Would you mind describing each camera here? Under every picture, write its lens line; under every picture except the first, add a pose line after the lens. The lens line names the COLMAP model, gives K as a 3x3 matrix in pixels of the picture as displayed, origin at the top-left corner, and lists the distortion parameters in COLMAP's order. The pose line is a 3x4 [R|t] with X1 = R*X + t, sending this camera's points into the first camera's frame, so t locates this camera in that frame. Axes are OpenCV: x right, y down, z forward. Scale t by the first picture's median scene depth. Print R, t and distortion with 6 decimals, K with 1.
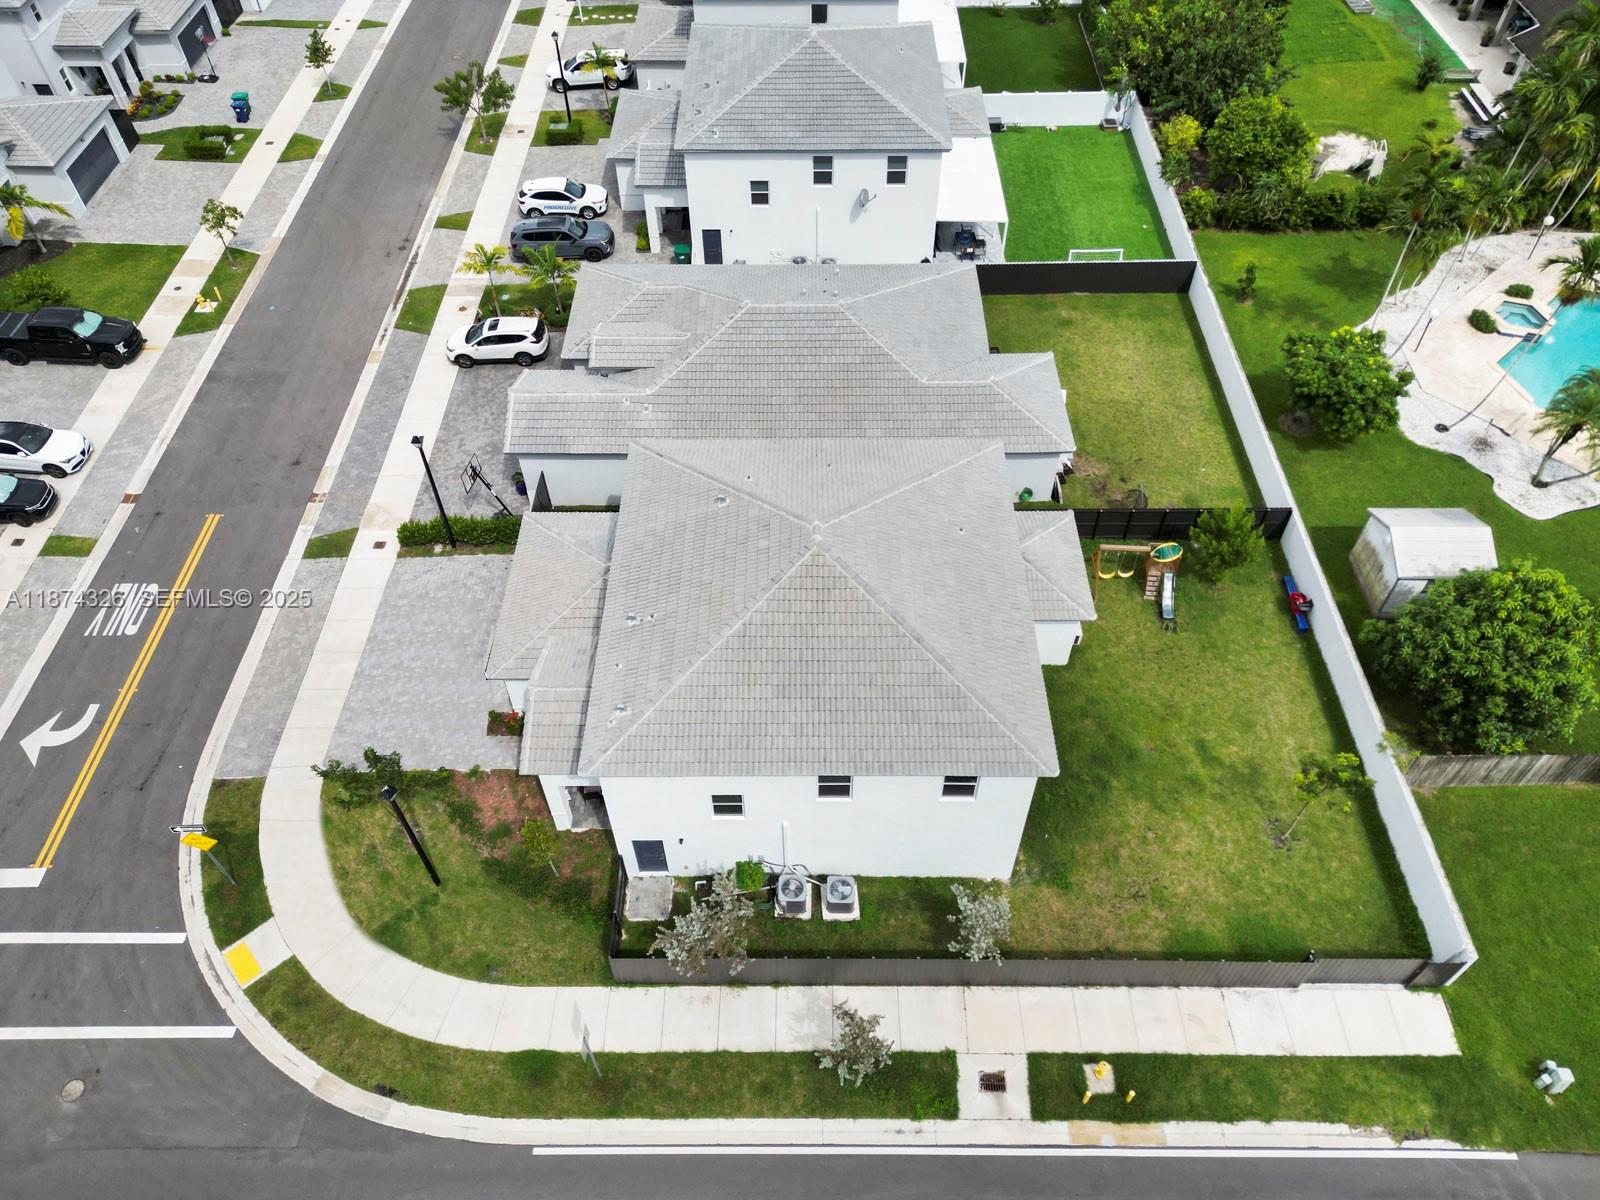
lens RADIAL K [[1122.5, 0, 800.9], [0, 1122.5, 588.2], [0, 0, 1]] dist [0.054477, -0.037236]
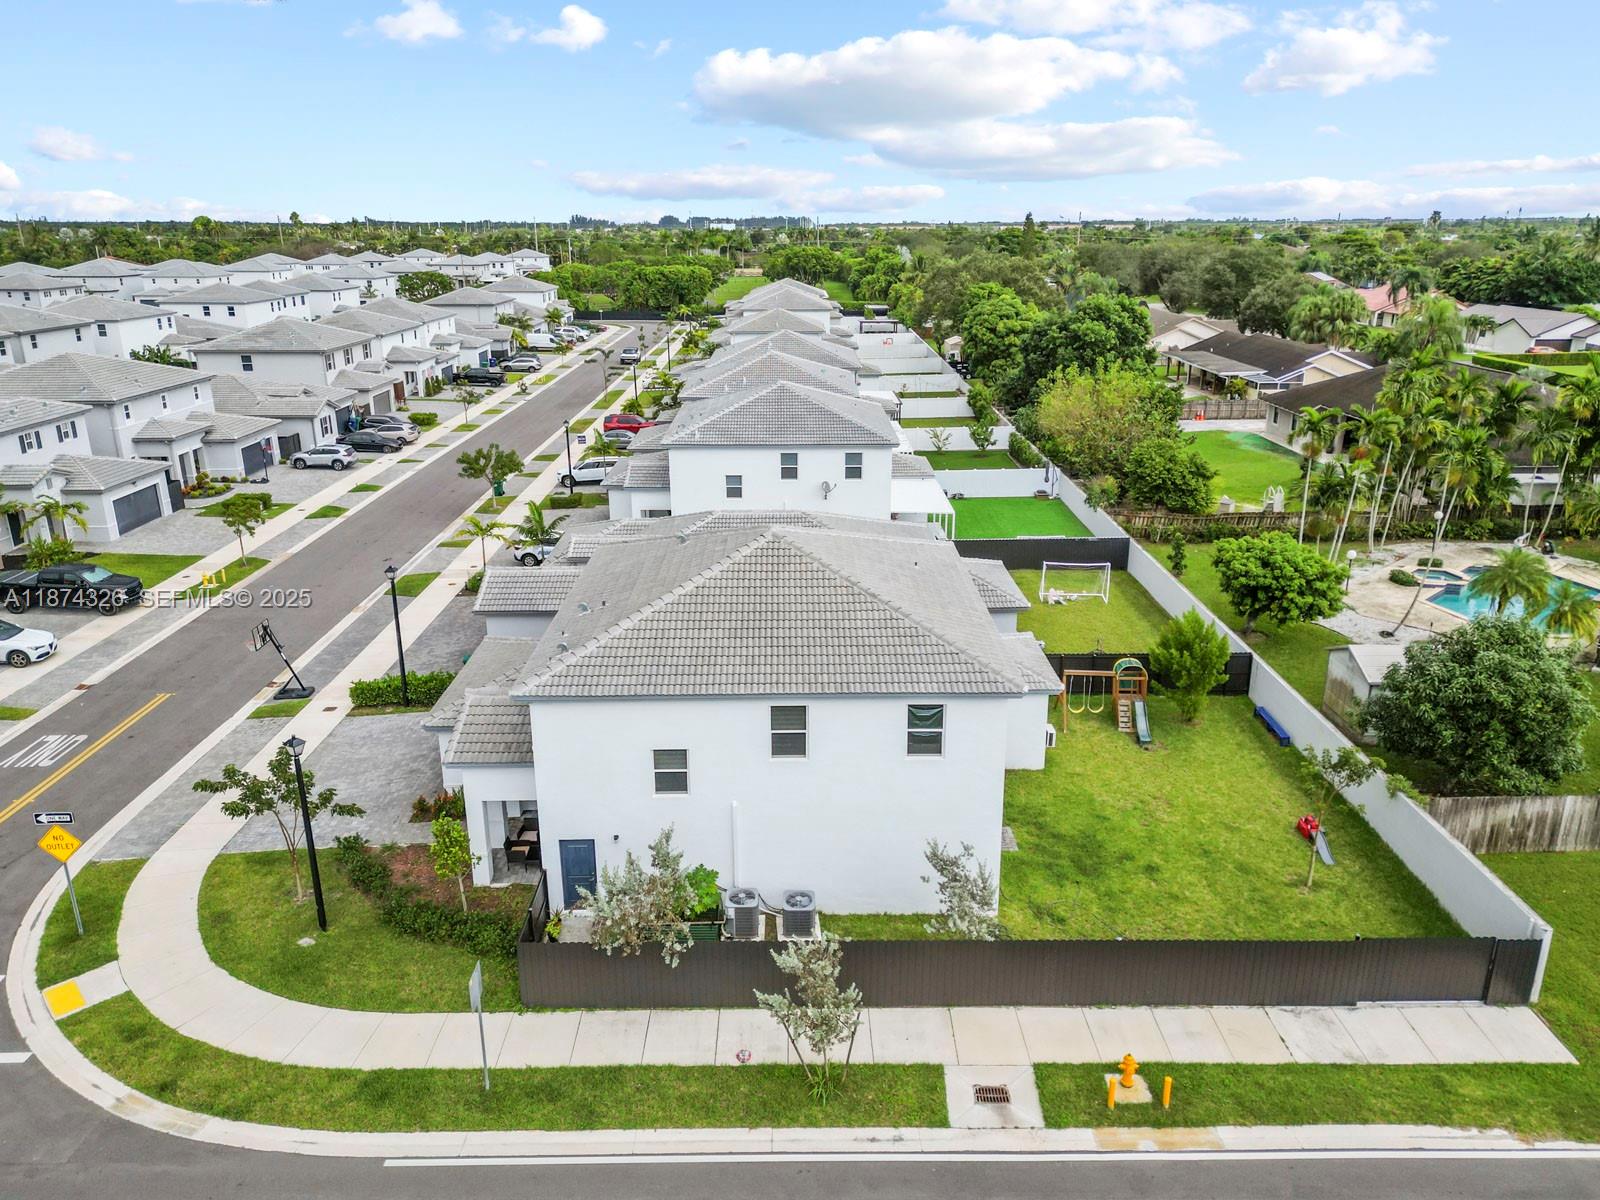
lens RADIAL K [[1122.5, 0, 798.3], [0, 1122.5, 591.7], [0, 0, 1]] dist [0.054477, -0.037236]
pose [[0.999942, -0.000201, 0.010780, 0.025786], [0.005681, 0.859576, -0.510977, 0.495644], [-0.009164, 0.511008, 0.859527, 0.143451]]
